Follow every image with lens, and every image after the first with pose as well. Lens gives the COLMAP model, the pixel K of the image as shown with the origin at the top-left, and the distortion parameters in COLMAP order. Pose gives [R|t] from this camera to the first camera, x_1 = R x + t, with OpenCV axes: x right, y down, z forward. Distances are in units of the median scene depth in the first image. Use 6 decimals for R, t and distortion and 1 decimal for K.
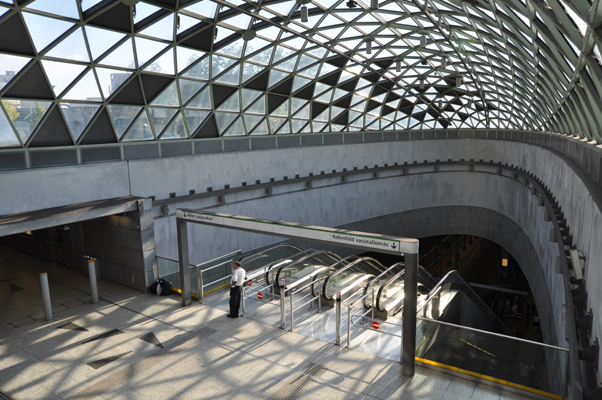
lens RADIAL K [[441.0, 0, 302.1], [0, 441.0, 202.3], [0, 0, 1]] dist [-0.055426, 0.004150]
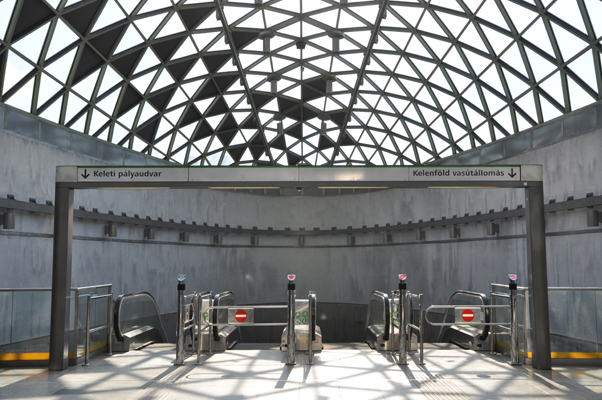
lens RADIAL K [[791.9, 0, 299.7], [0, 791.9, 198.5], [0, 0, 1]] dist [0.126349, 0.000000]
pose [[0.841119, 0.061915, 0.537294, -0.296344], [0.076457, 0.969838, -0.231451, 0.156444], [-0.535418, 0.235757, 0.811015, 0.049386]]
